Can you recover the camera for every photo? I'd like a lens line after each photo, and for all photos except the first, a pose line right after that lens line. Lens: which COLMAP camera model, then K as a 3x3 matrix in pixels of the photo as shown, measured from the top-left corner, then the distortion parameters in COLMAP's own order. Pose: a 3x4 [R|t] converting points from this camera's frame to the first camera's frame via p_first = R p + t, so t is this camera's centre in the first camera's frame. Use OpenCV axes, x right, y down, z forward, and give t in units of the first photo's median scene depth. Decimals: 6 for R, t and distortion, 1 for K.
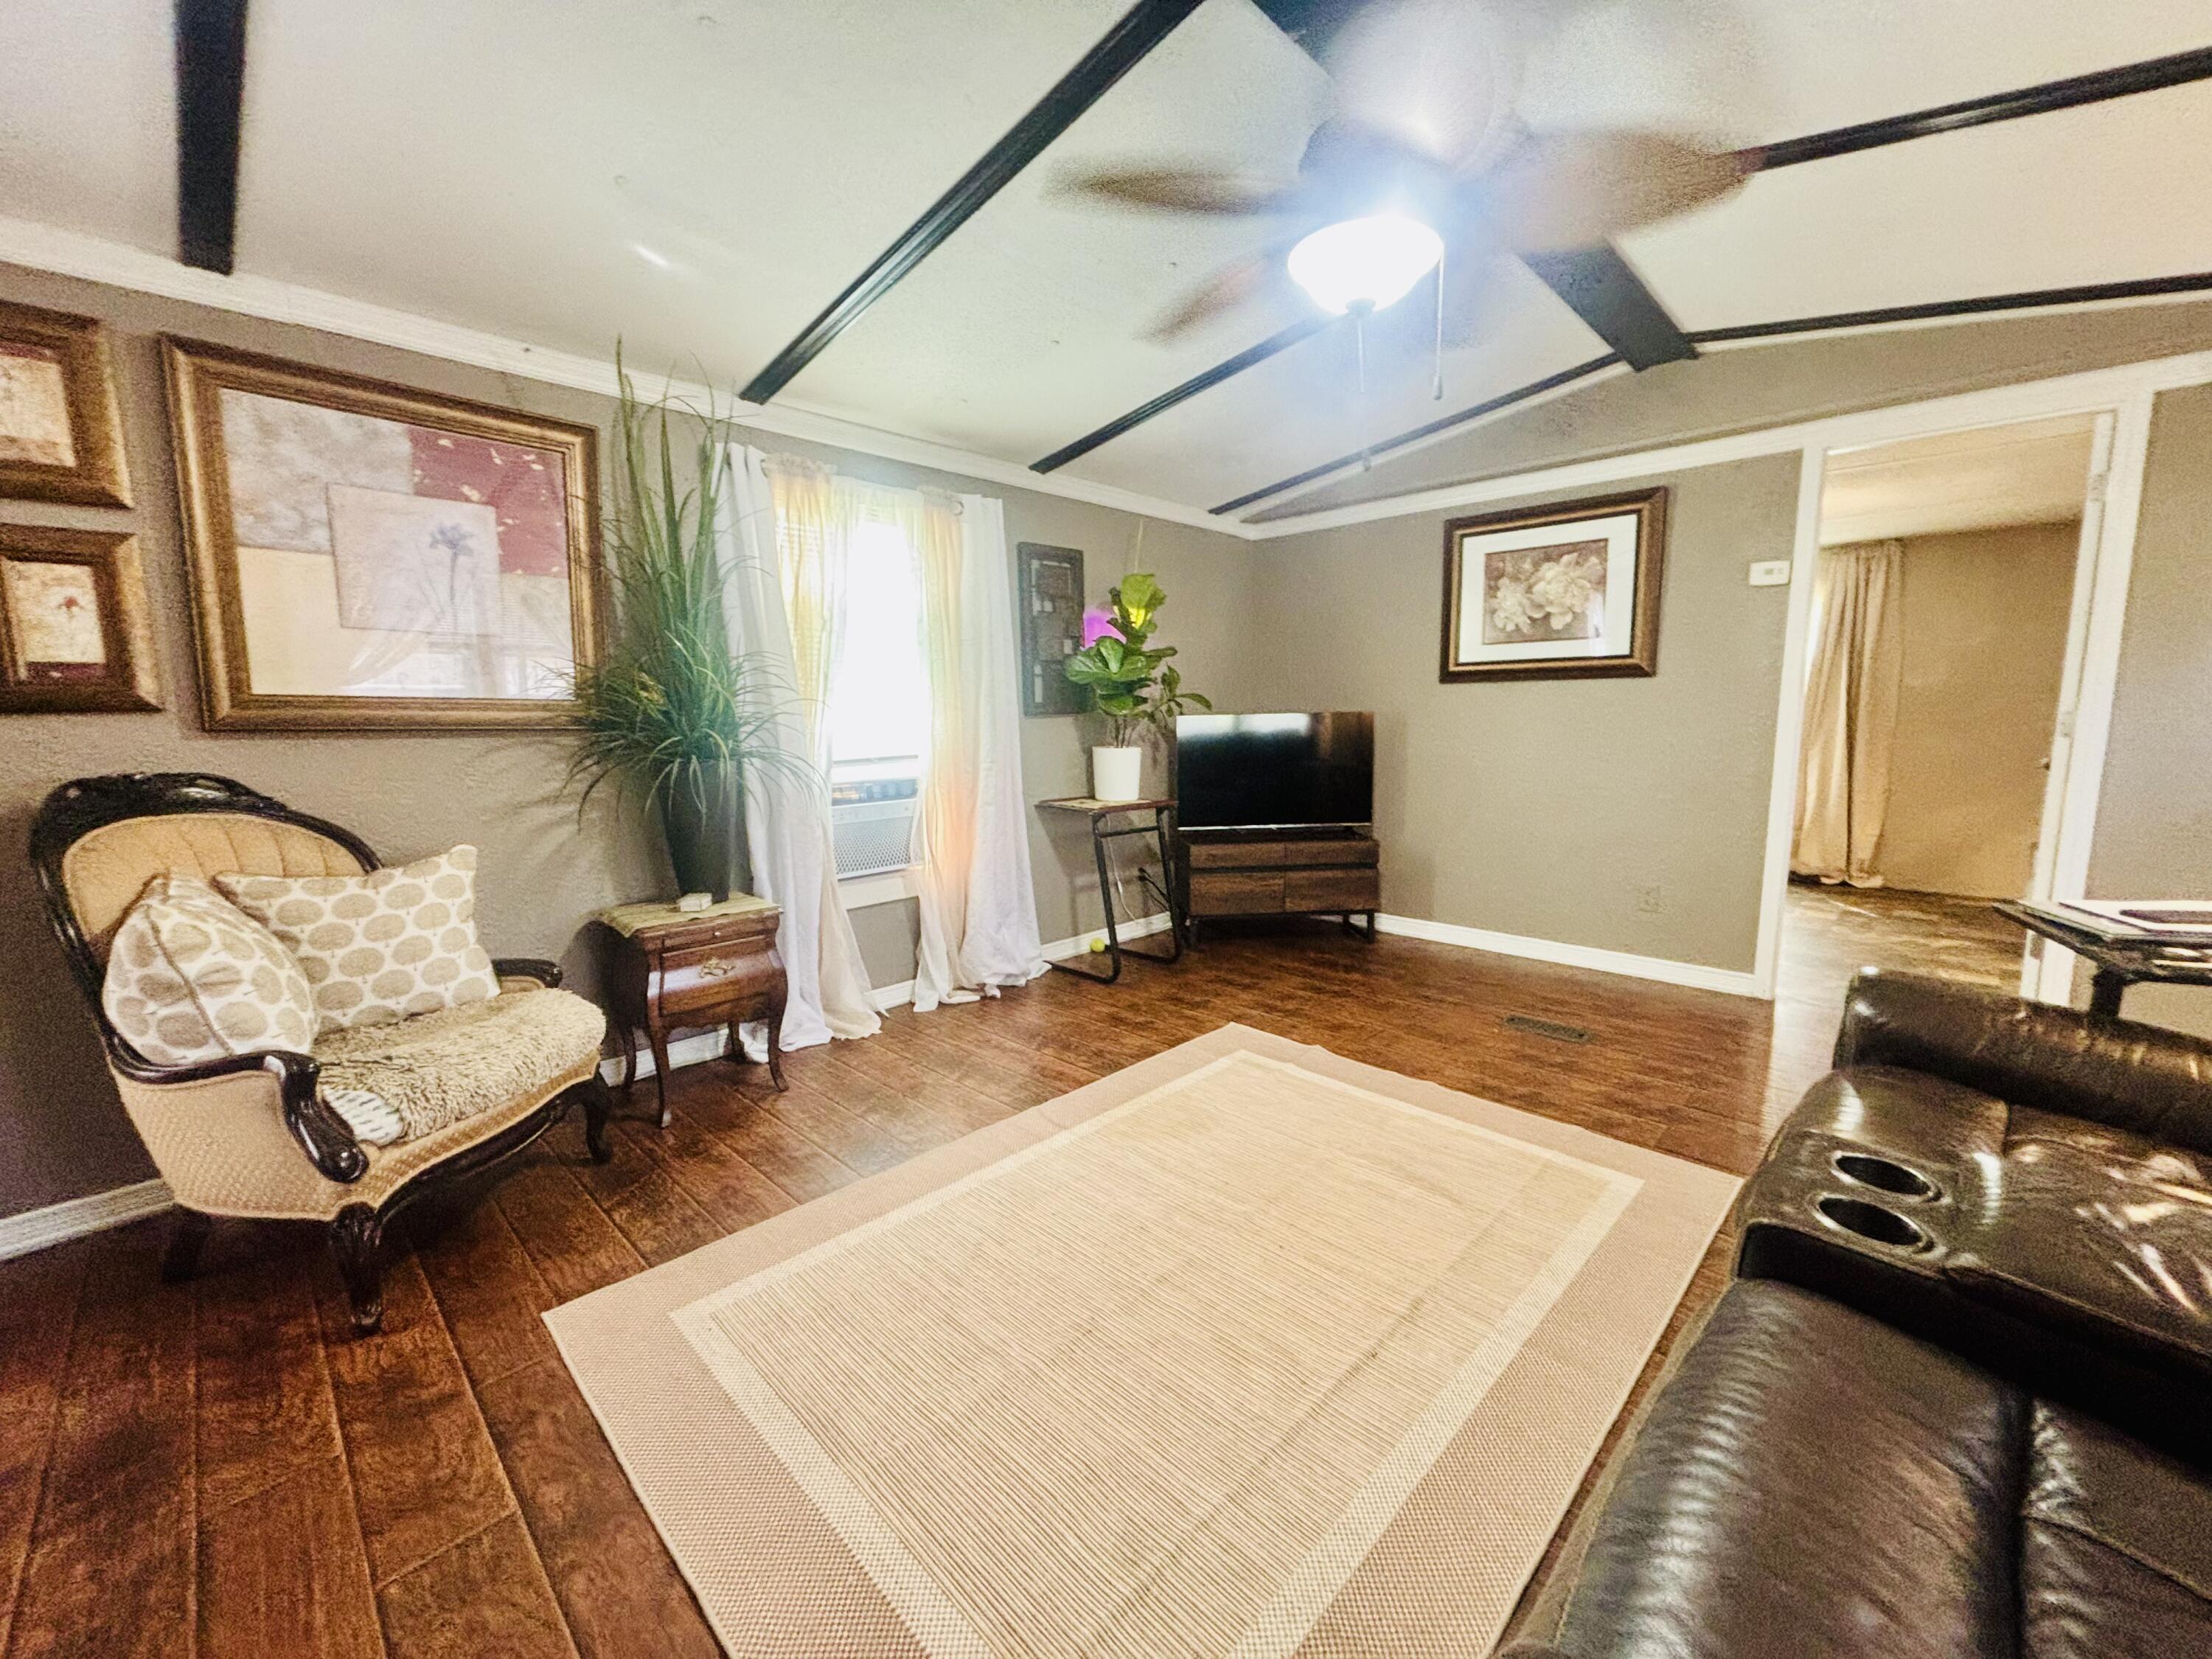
lens RADIAL K [[879.6, 0, 1119.5], [0, 879.6, 824.7], [0, 0, 1]] dist [-0.000088, -0.000718]
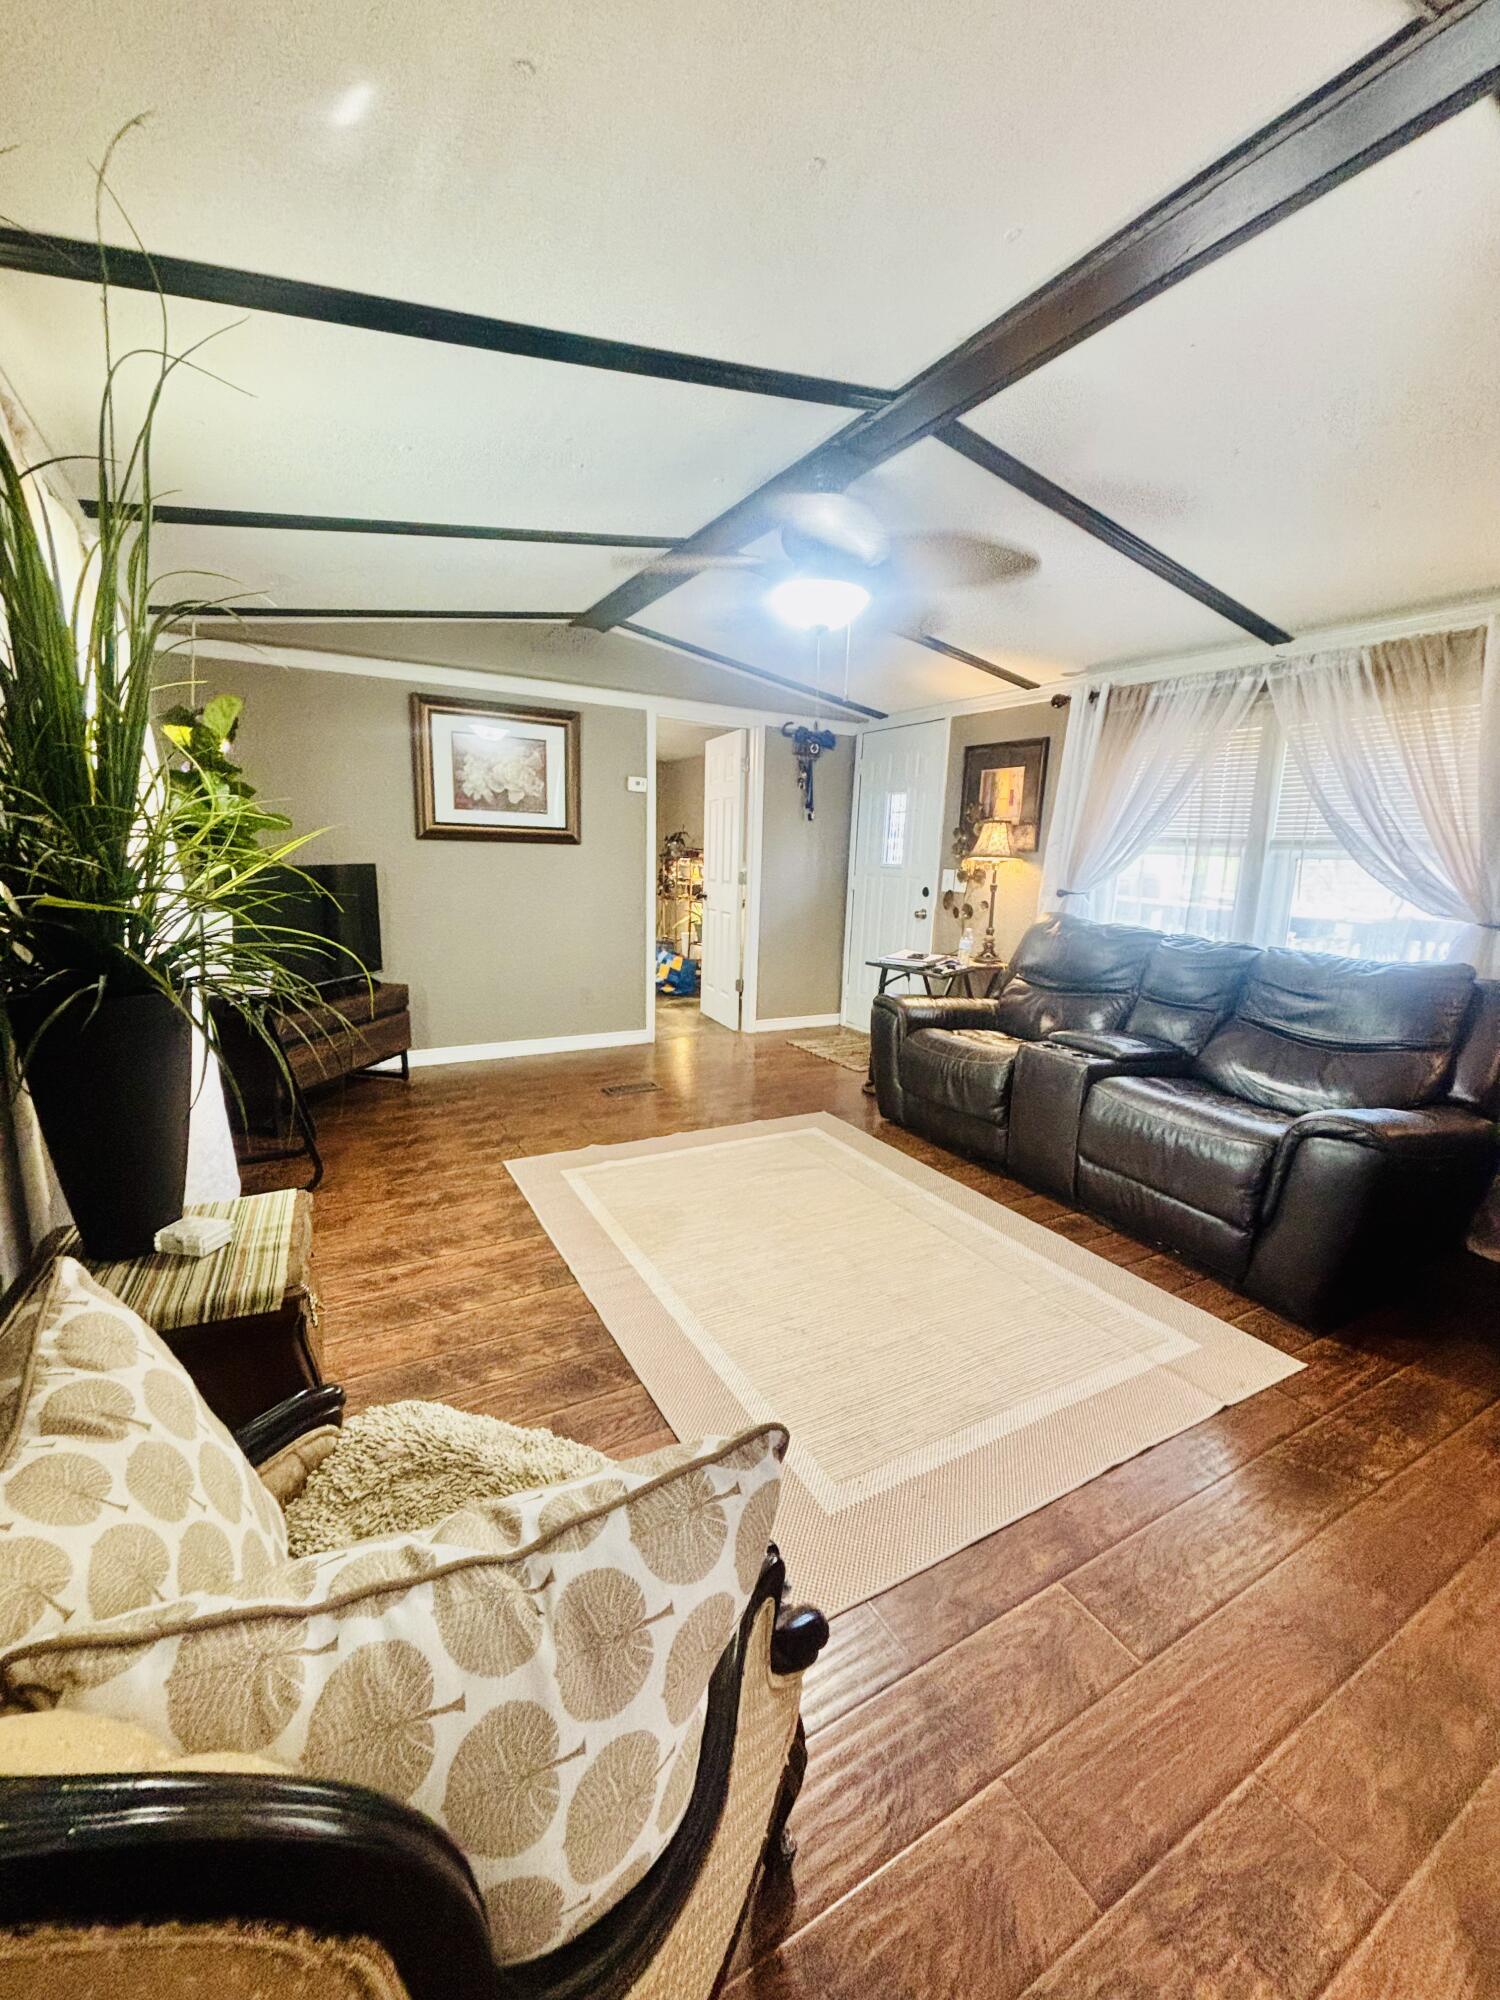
lens RADIAL K [[795.3, 0, 736.8], [0, 795.3, 994.6], [0, 0, 1]] dist [-0.000088, -0.000718]
pose [[0.286391, -0.155706, 0.945376, -0.633269], [0.094221, 0.986501, 0.133936, -0.076832], [-0.953469, 0.050716, 0.297196, 0.388736]]
